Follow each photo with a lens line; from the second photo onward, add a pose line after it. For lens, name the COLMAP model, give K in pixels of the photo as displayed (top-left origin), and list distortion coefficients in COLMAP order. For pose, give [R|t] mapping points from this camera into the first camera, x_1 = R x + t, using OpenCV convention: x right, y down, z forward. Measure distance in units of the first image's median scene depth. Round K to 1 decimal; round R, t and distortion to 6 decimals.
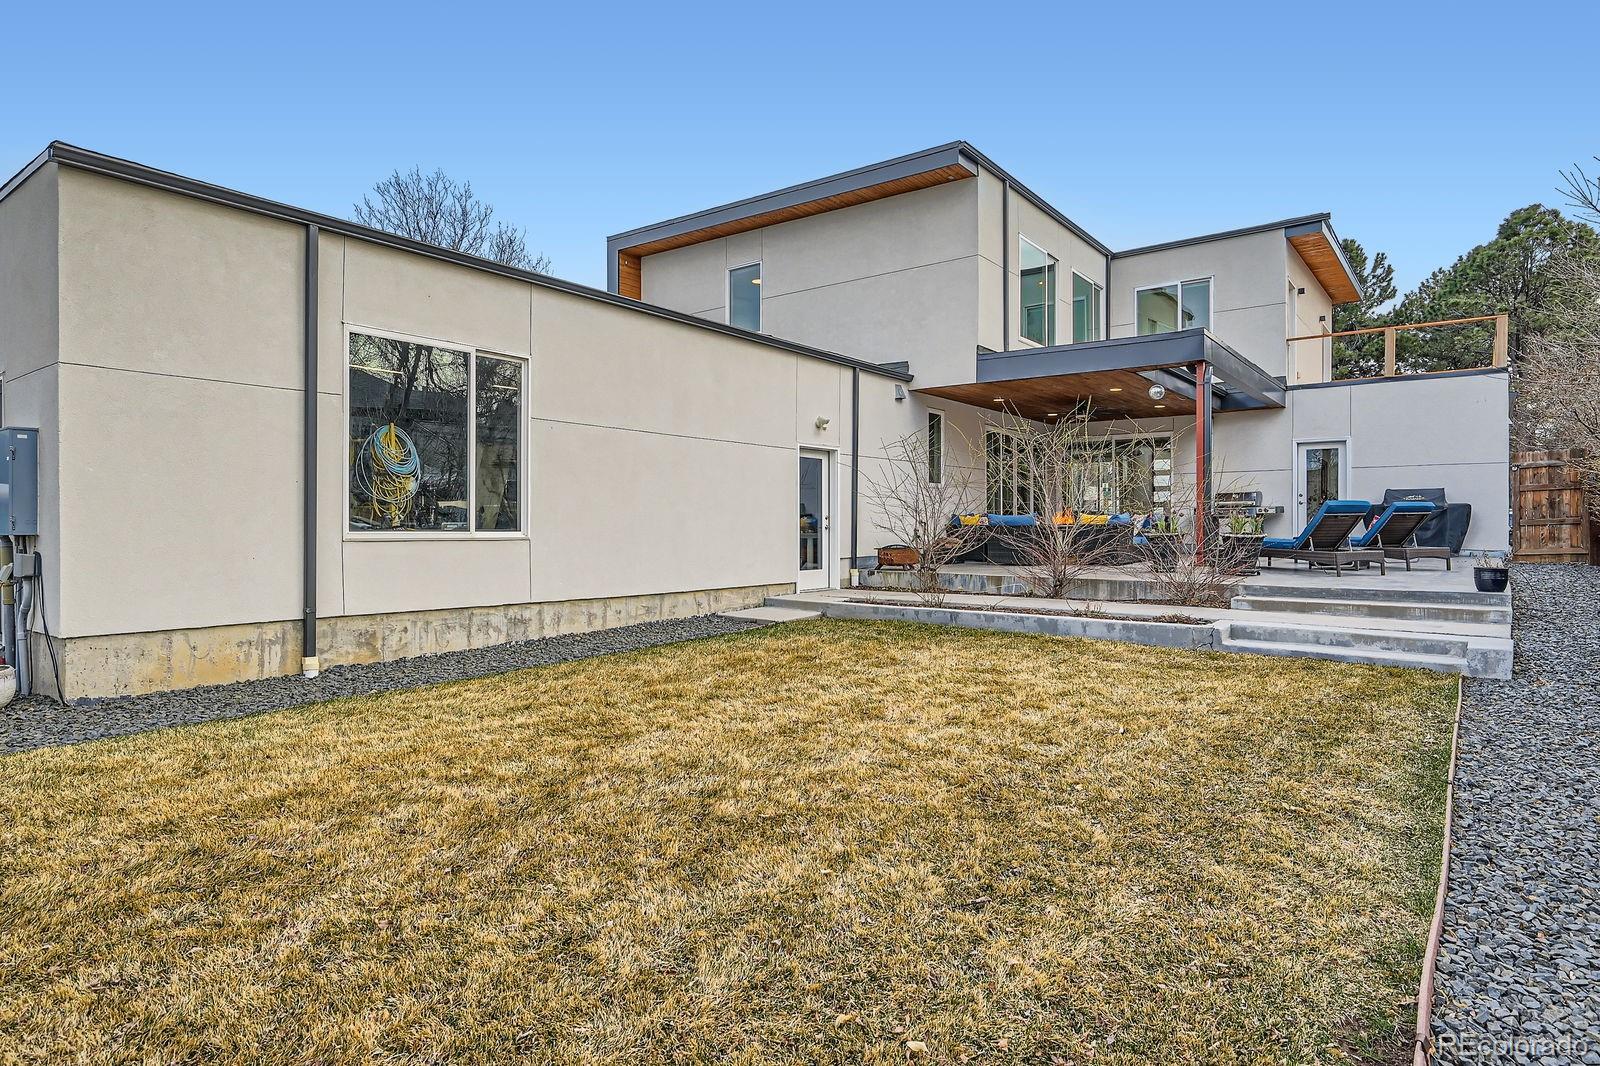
lens RADIAL K [[892.9, 0, 802.1], [0, 892.9, 533.8], [0, 0, 1]] dist [0.004457, 0.000003]
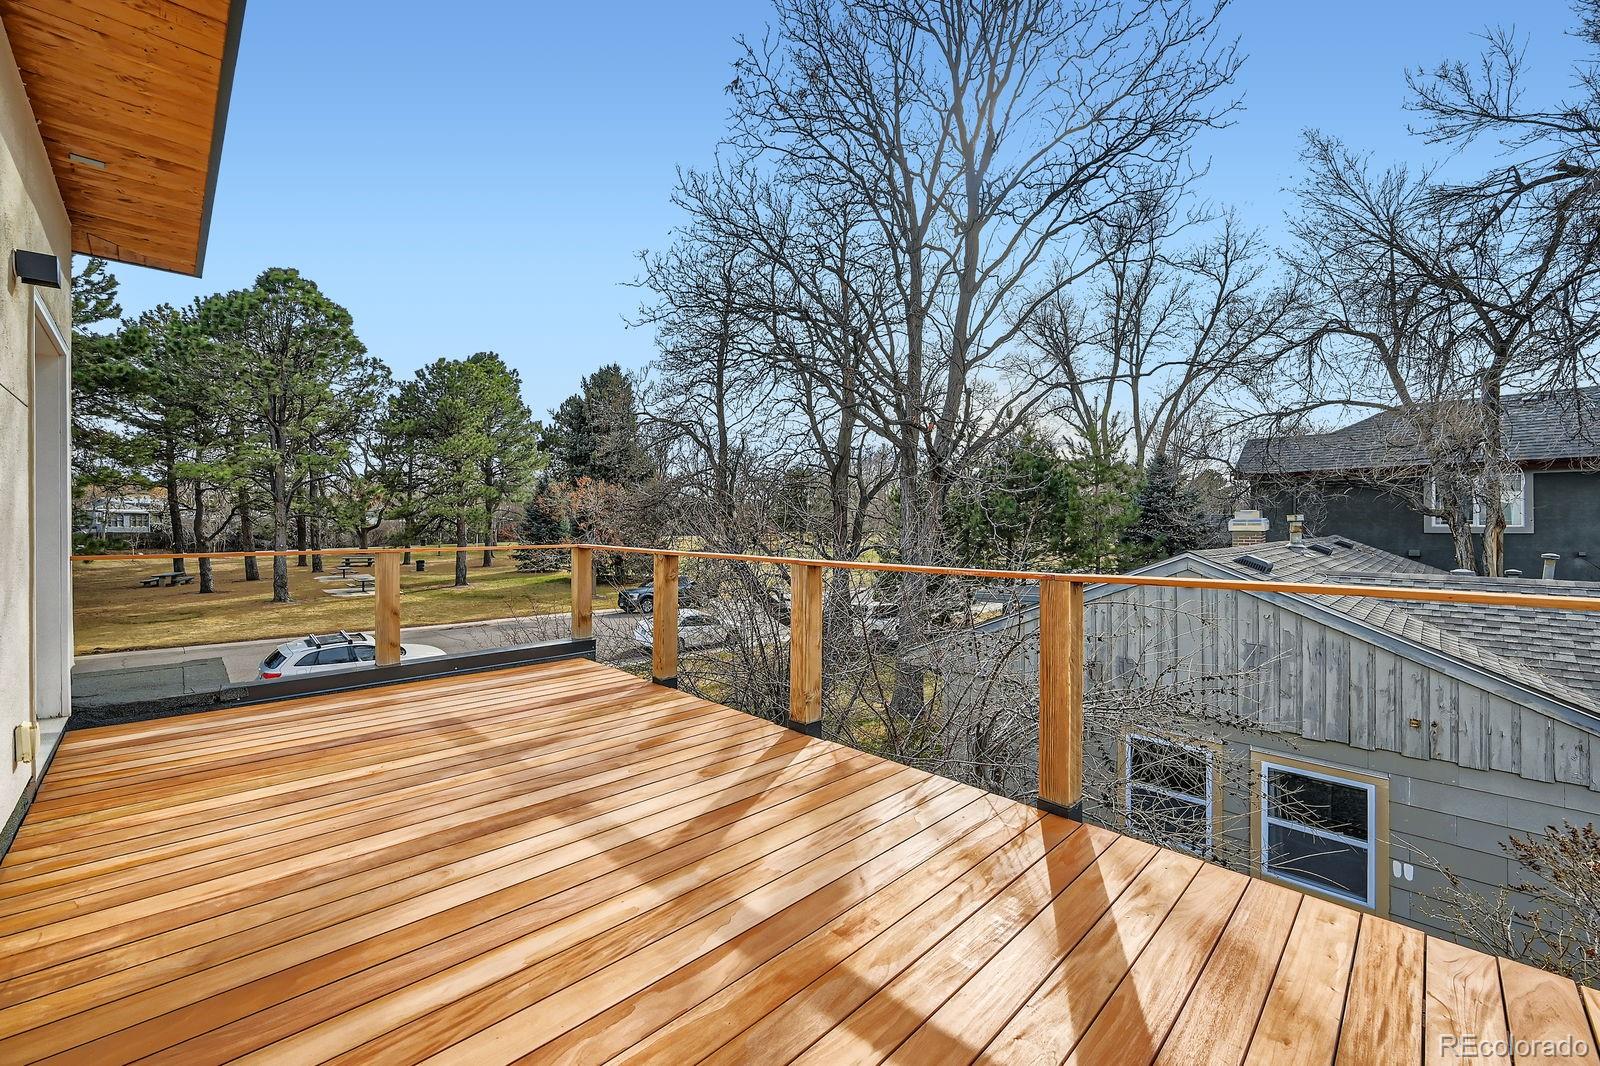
lens RADIAL K [[634.0, 0, 792.9], [0, 634.0, 528.4], [0, 0, 1]] dist [-0.001738, 0.000859]
pose [[0.145147, -0.007460, 0.989382, 0.653190], [0.010239, 0.999929, 0.006037, -0.253834], [-0.989357, 0.009254, 0.145214, 1.130677]]
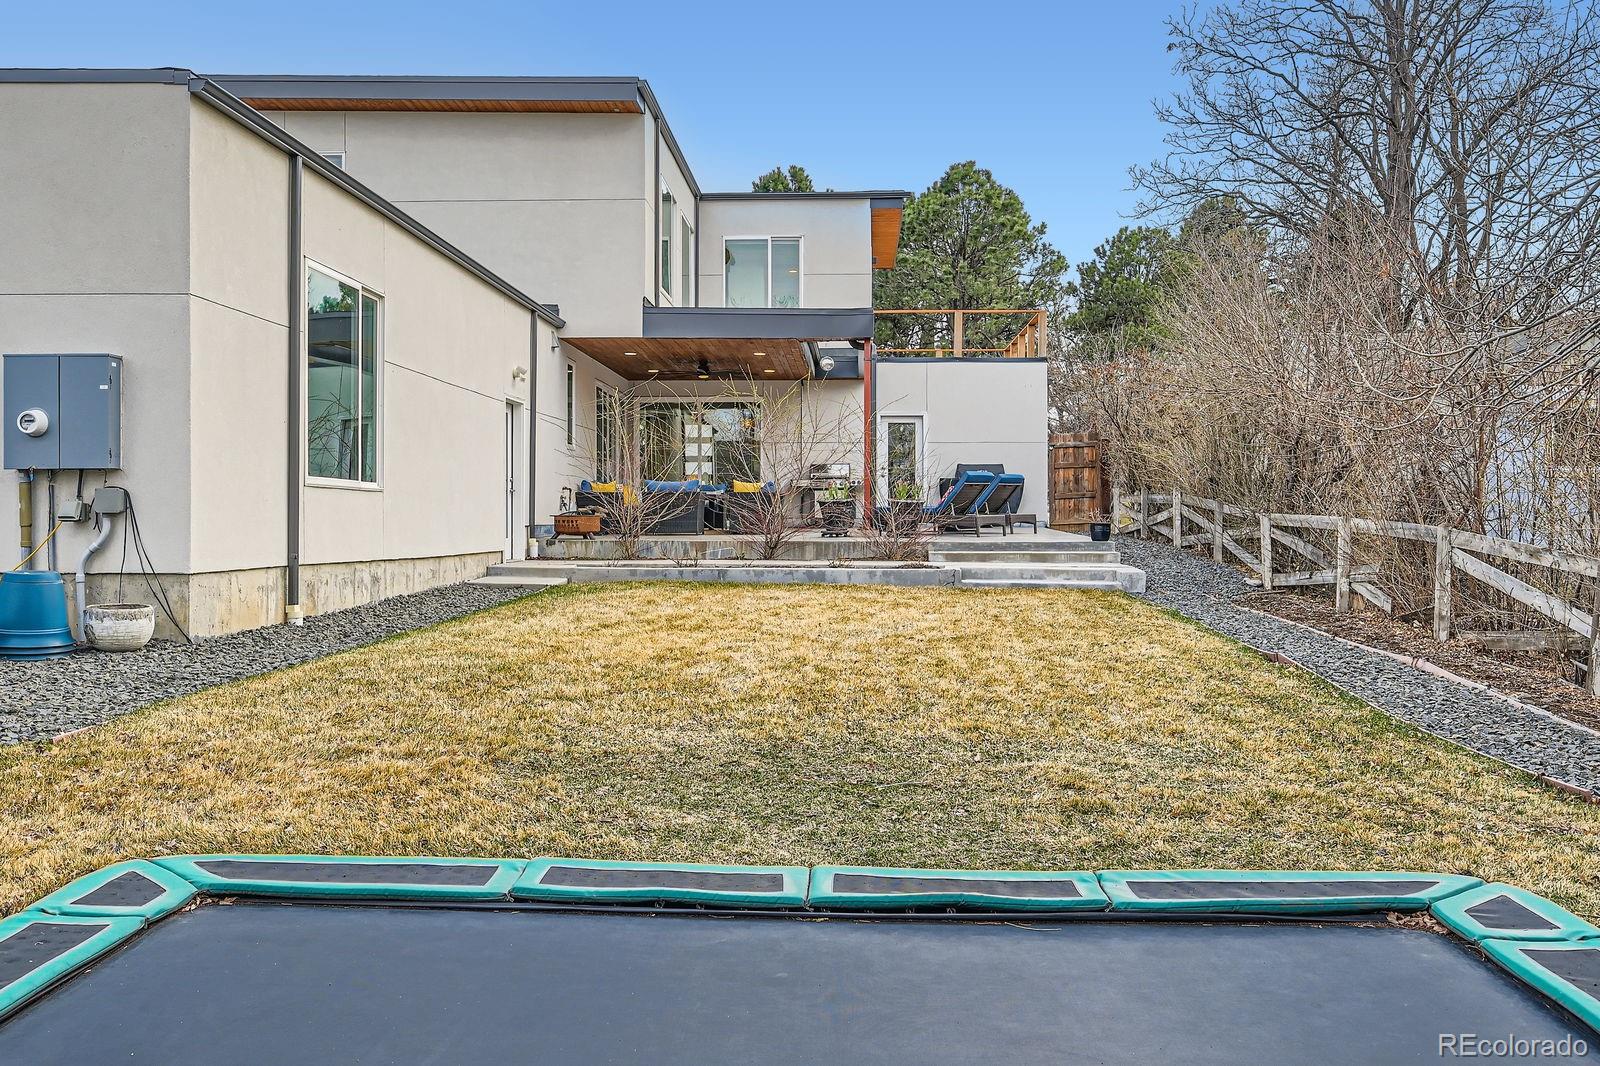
lens RADIAL K [[1425.6, 0, 798.6], [0, 1425.6, 526.9], [0, 0, 1]] dist [0.006762, 0.001377]
pose [[0.819842, -0.001246, 0.572588, -0.510409], [0.003131, 0.999992, -0.002306, 0.030730], [-0.572581, 0.003683, 0.819840, -0.296233]]
